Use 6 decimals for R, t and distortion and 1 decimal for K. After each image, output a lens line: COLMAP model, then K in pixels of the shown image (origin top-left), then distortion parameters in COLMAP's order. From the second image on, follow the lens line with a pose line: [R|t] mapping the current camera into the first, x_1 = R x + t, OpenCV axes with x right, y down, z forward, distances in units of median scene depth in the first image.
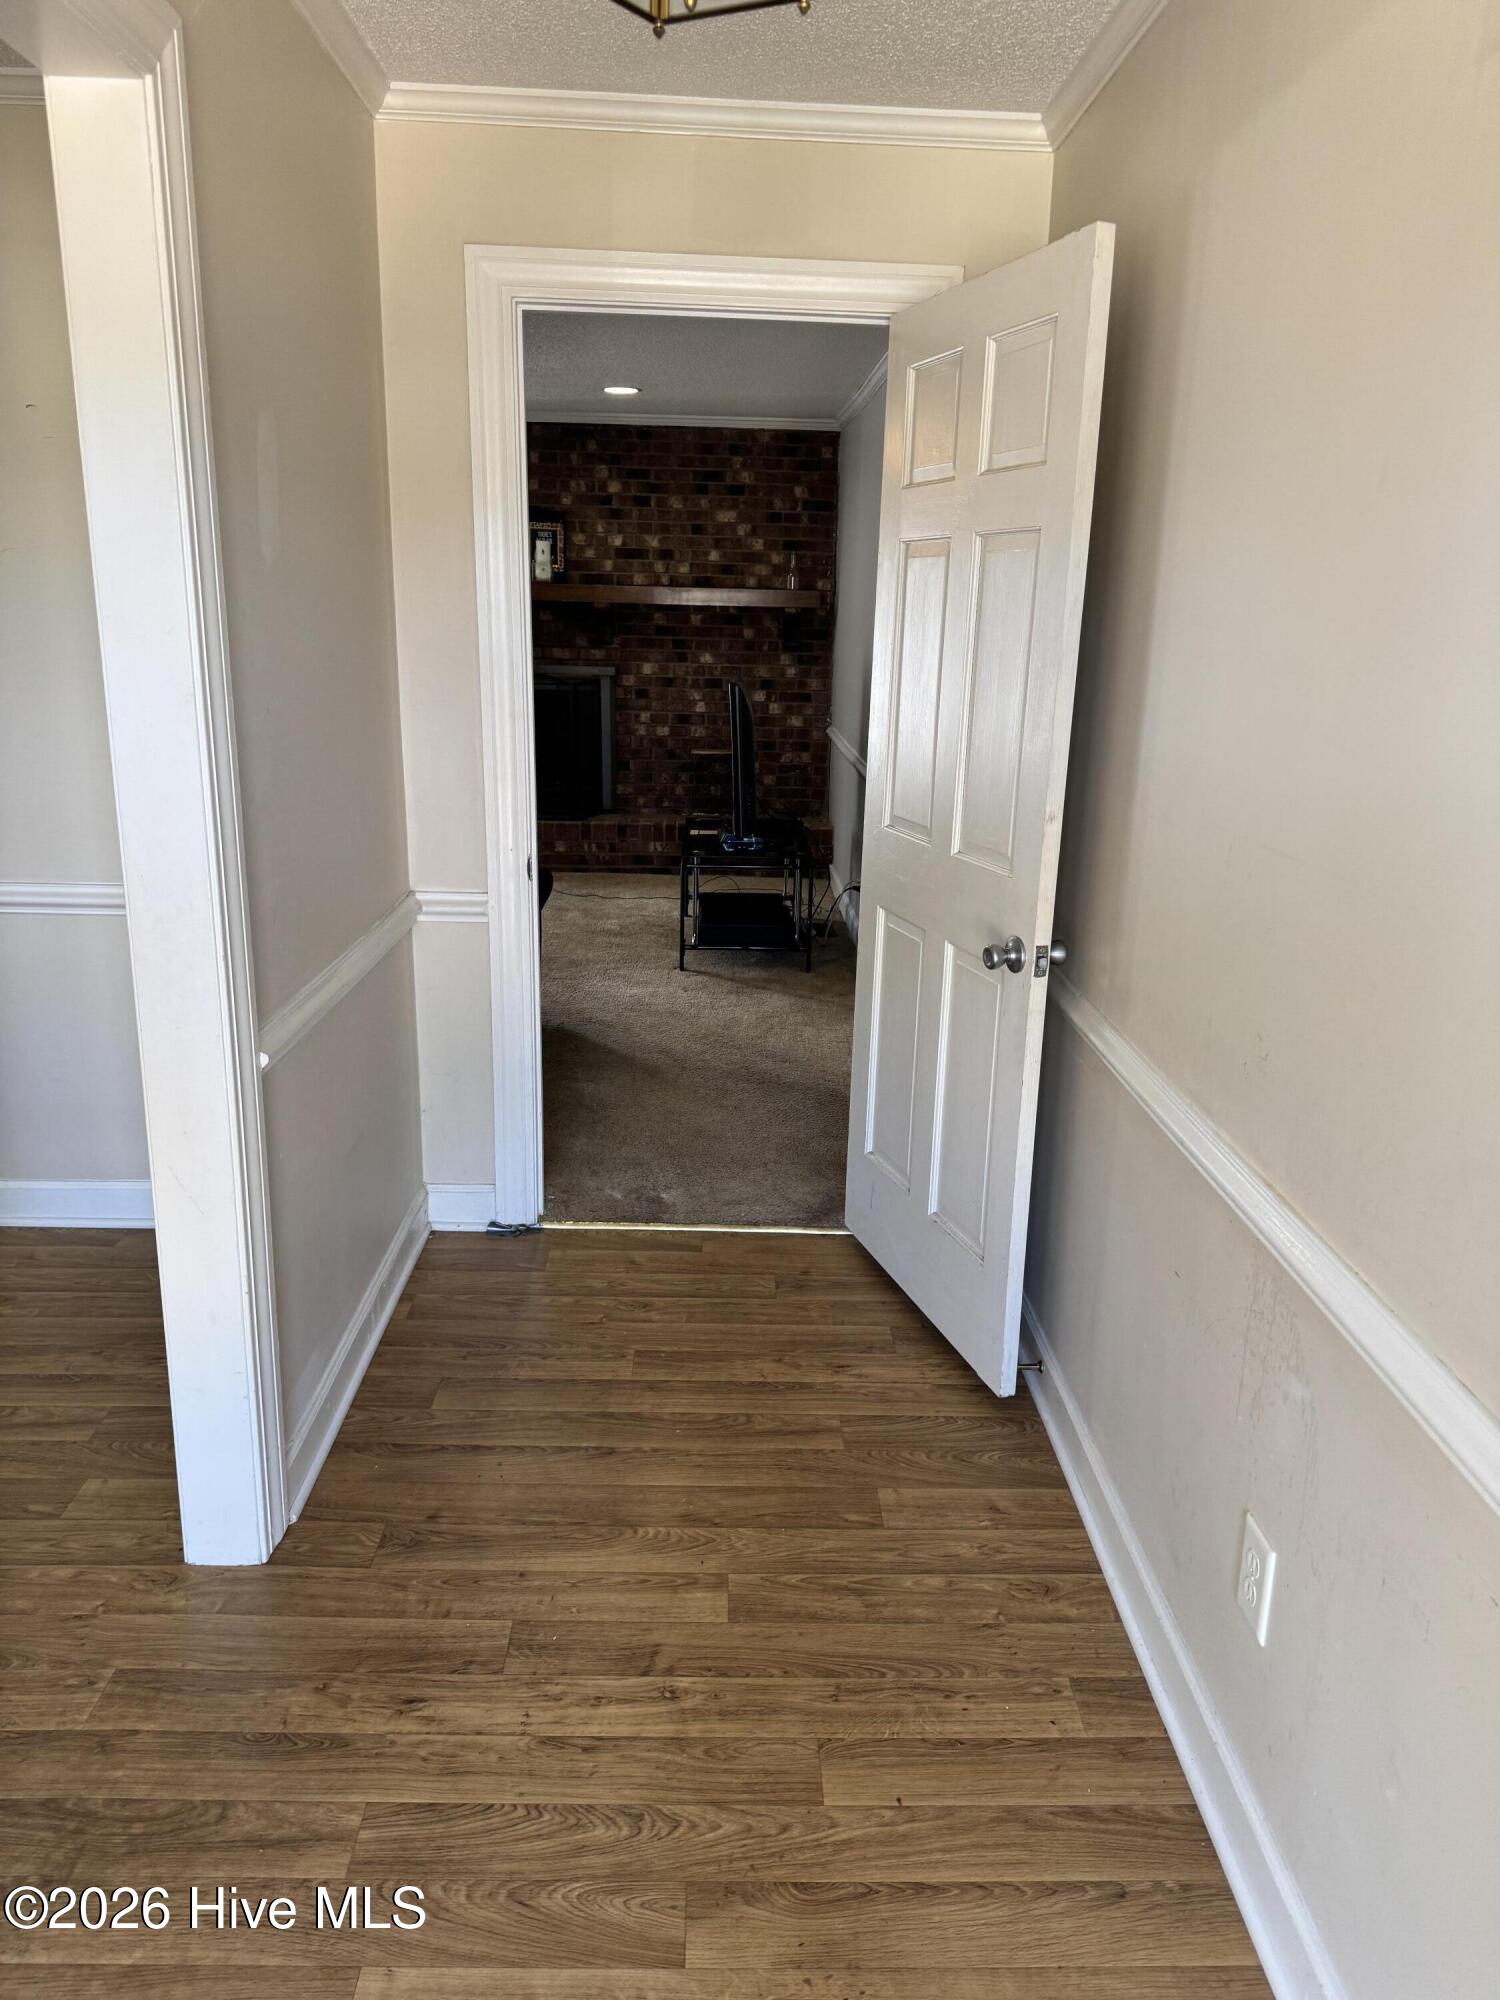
lens RADIAL K [[1397.2, 0, 747.9], [0, 1397.2, 1007.4], [0, 0, 1]] dist [0.000317, -0.019266]
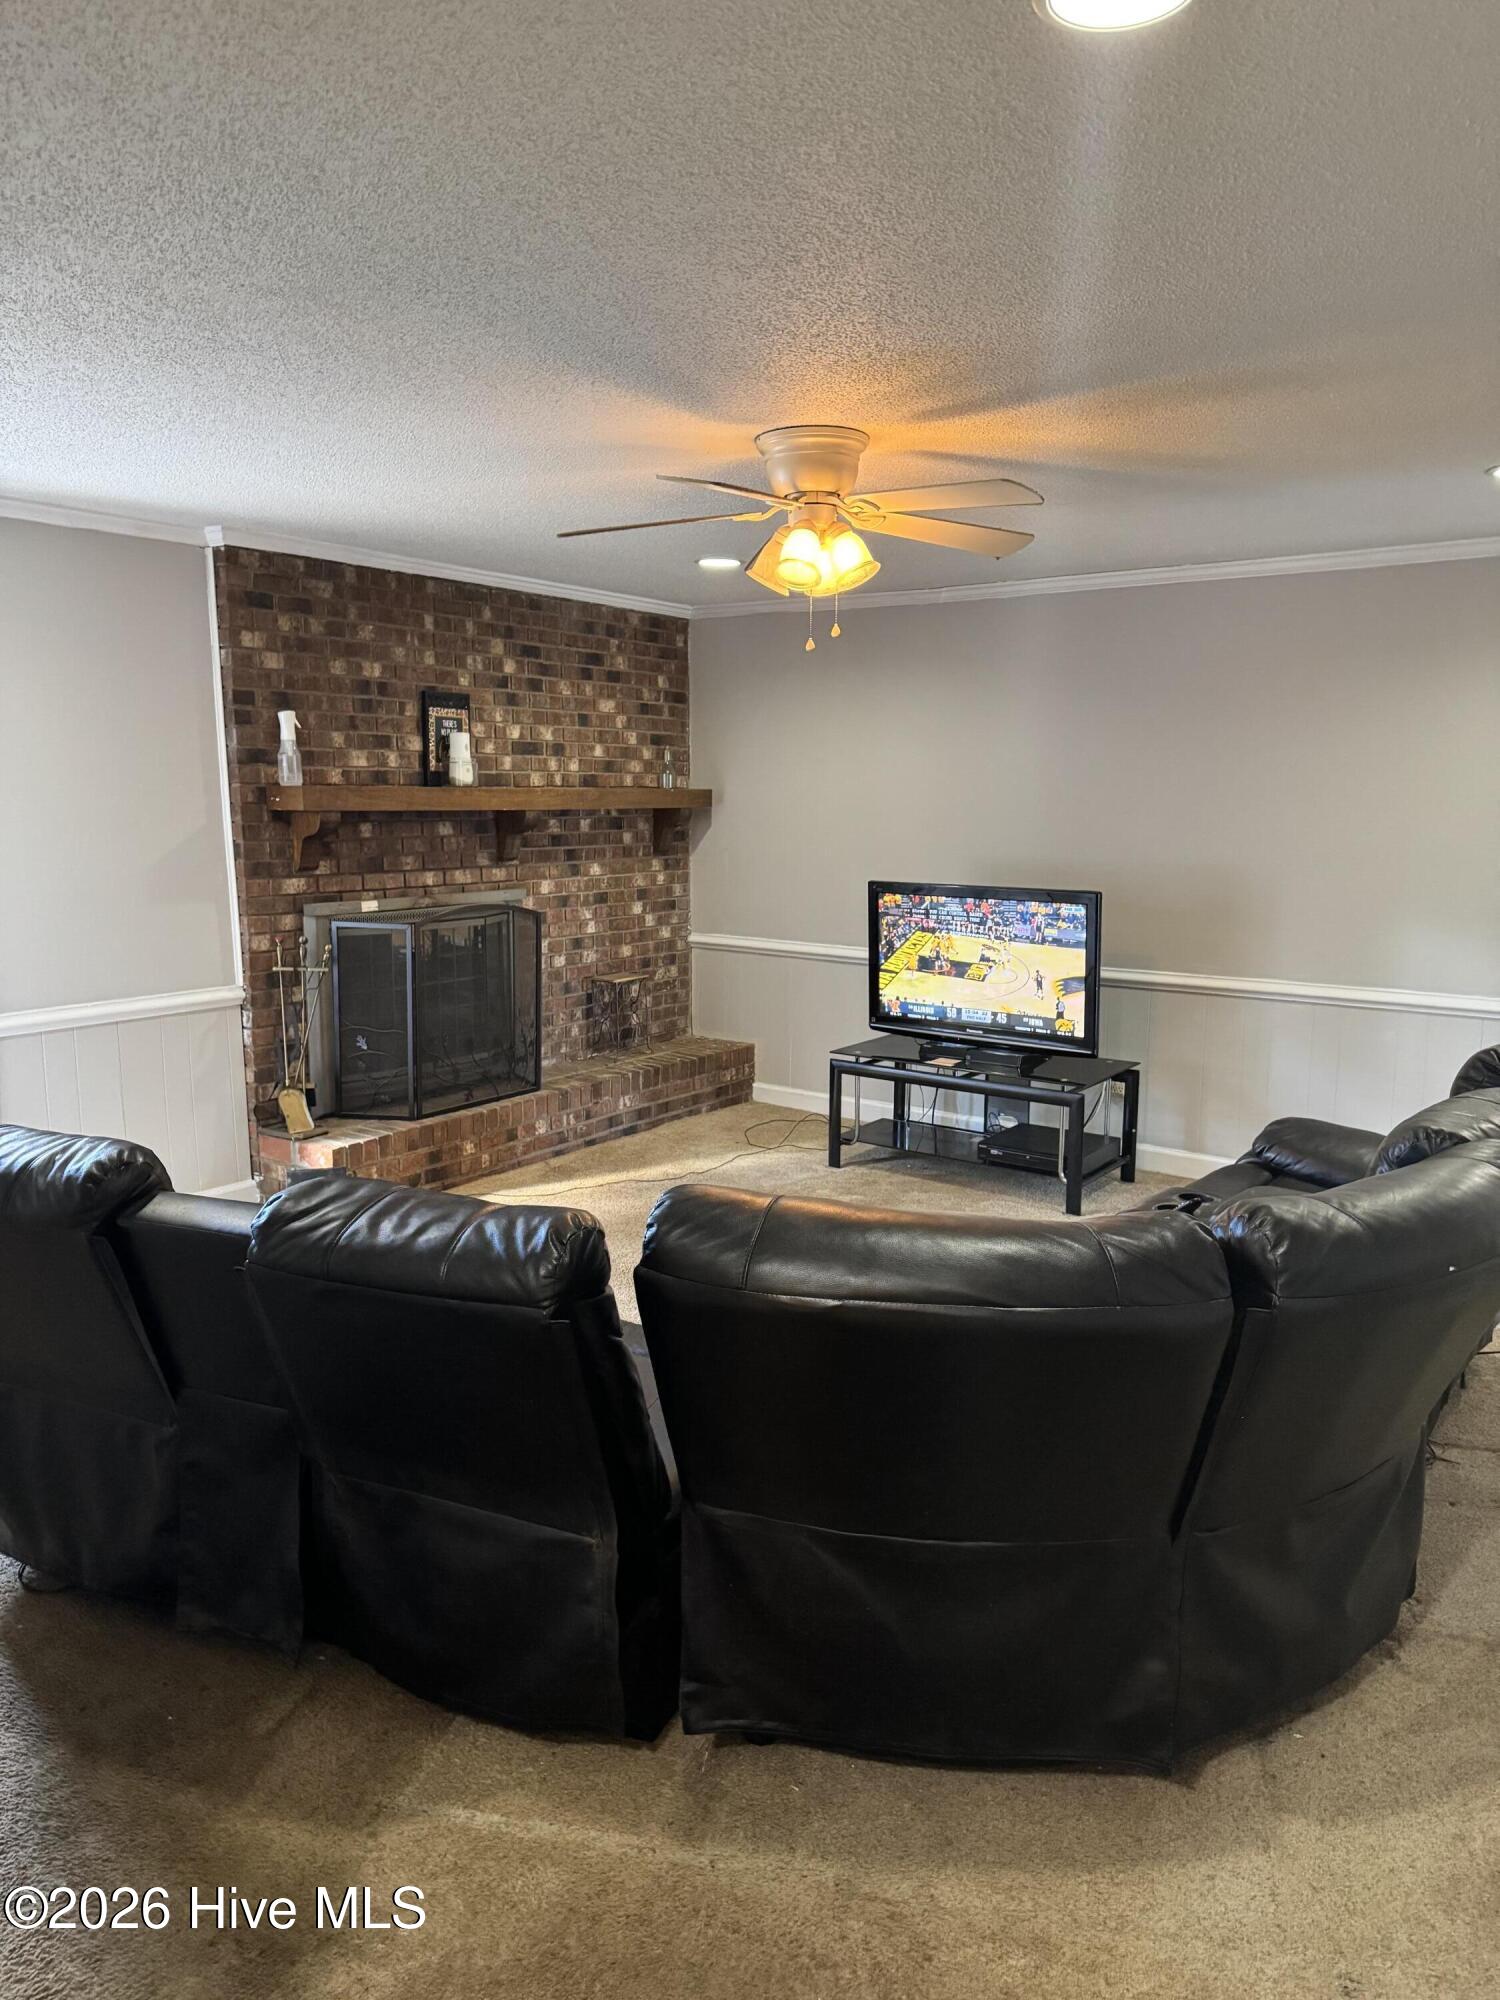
lens RADIAL K [[1397.2, 0, 756.7], [0, 1397.2, 994.7], [0, 0, 1]] dist [0.000317, -0.019266]
pose [[0.592842, -0.138730, 0.793280, -0.656601], [0.214663, 0.976633, 0.010371, -0.168237], [-0.776182, 0.164139, 0.608769, 0.438069]]
